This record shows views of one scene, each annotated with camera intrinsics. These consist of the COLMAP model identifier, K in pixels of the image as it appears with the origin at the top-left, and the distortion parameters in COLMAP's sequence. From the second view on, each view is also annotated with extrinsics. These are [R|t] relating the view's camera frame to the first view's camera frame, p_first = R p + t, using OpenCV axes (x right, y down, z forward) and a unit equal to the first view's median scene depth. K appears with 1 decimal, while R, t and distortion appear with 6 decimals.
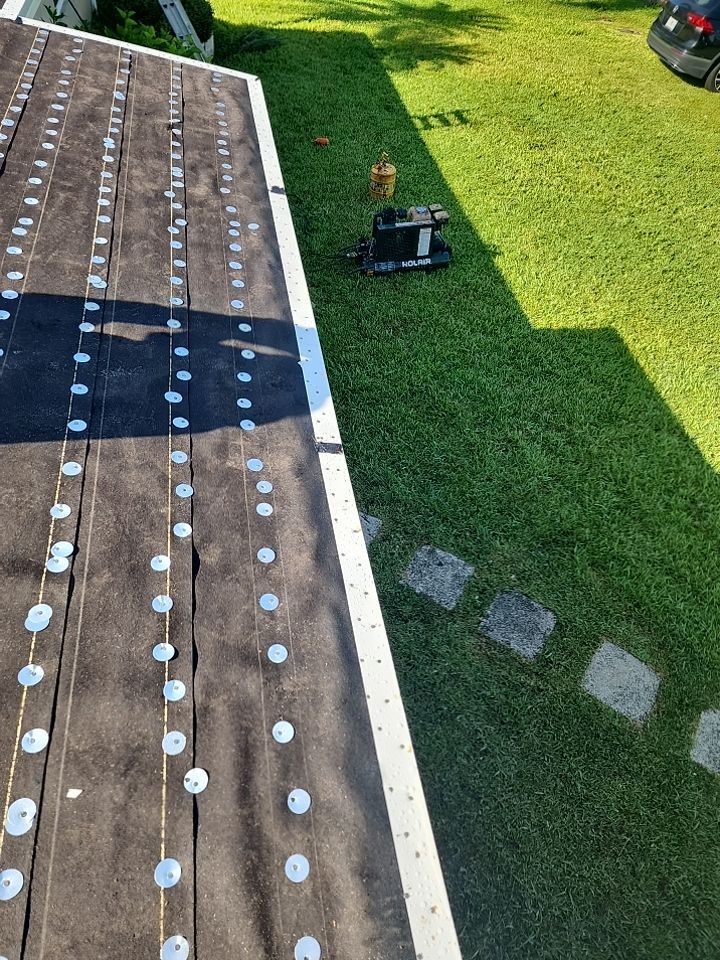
lens RADIAL K [[651.4, 0, 363.0], [0, 651.4, 480.6], [0, 0, 1]] dist [0.078400, -0.069090]
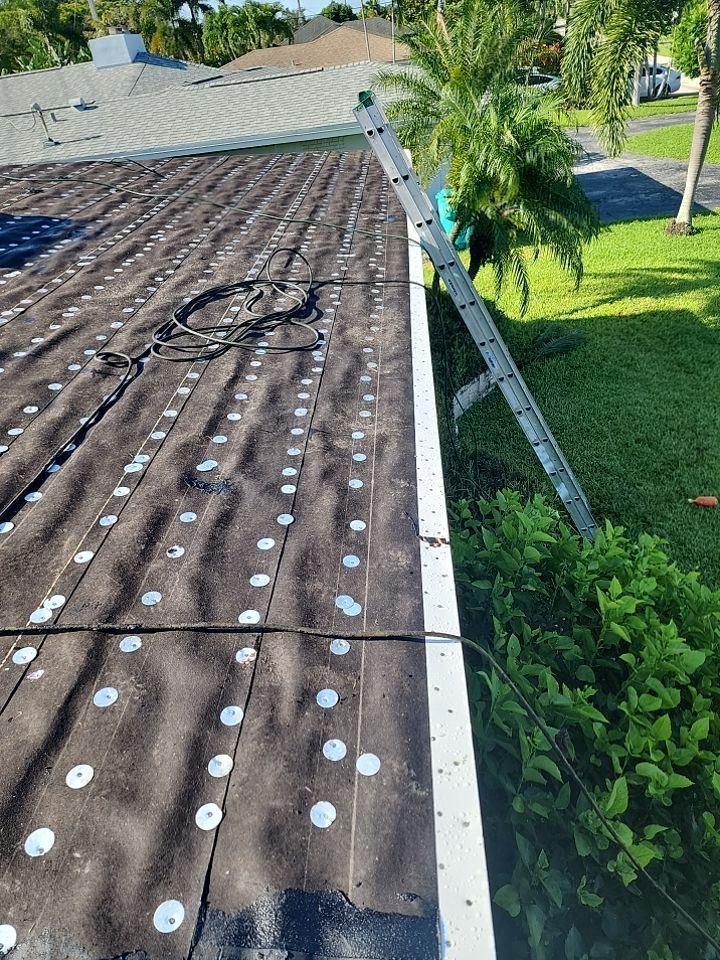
lens RADIAL K [[651.4, 0, 369.0], [0, 651.4, 484.5], [0, 0, 1]] dist [0.078400, -0.069090]
pose [[0.957637, -0.032120, -0.286181, -0.419477], [-0.041814, 0.967720, -0.248536, -0.754768], [0.284926, 0.249974, 0.925381, 0.617720]]
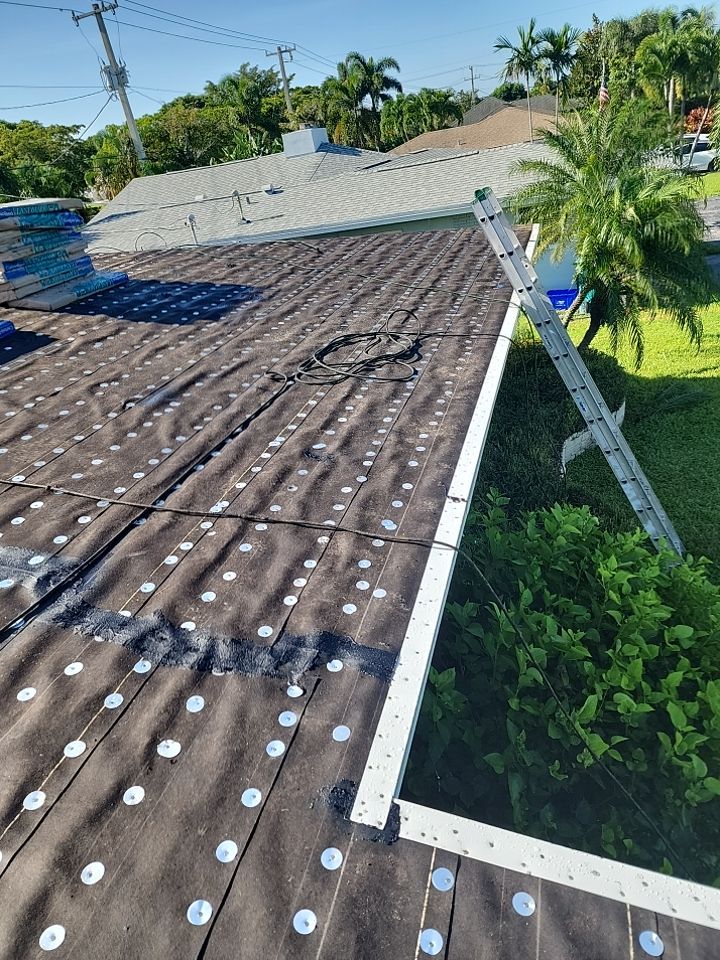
lens RADIAL K [[651.4, 0, 362.8], [0, 651.4, 476.5], [0, 0, 1]] dist [0.078400, -0.069090]
pose [[0.873013, 0.007008, -0.487646, -0.269196], [-0.182077, 0.932282, -0.312568, -0.629912], [0.452433, 0.361665, 0.815170, 0.461332]]
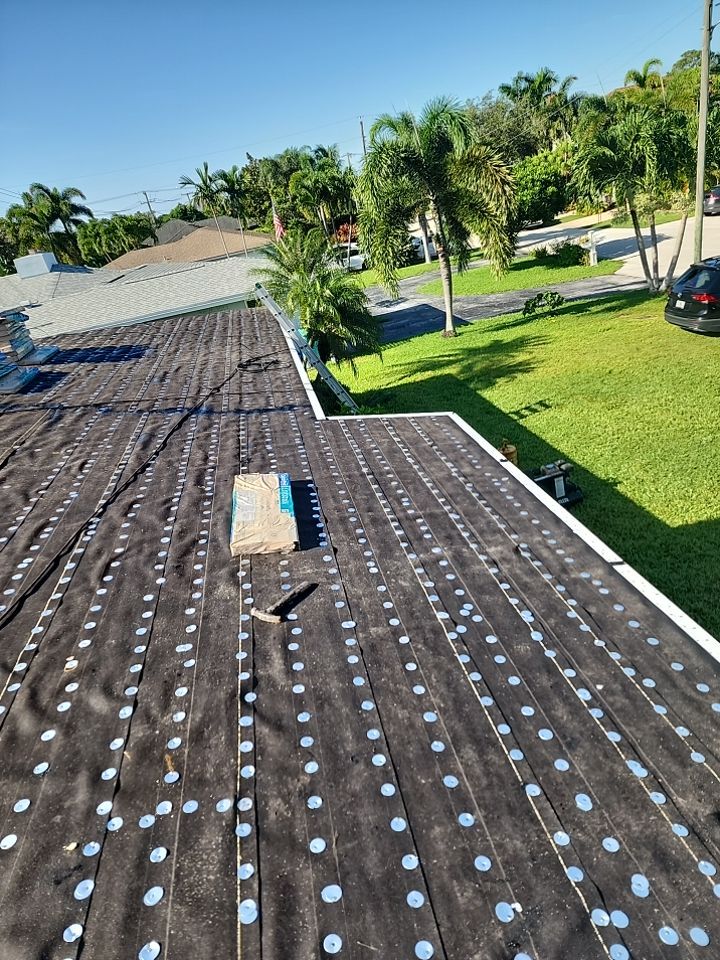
lens RADIAL K [[642.4, 0, 364.7], [0, 642.4, 469.9], [0, 0, 1]] dist [0.073406, -0.027734]
pose [[0.963360, -0.245894, -0.107115, -0.220271], [0.174350, 0.877597, -0.446571, 0.188963], [0.203813, 0.411533, 0.888313, -0.390328]]
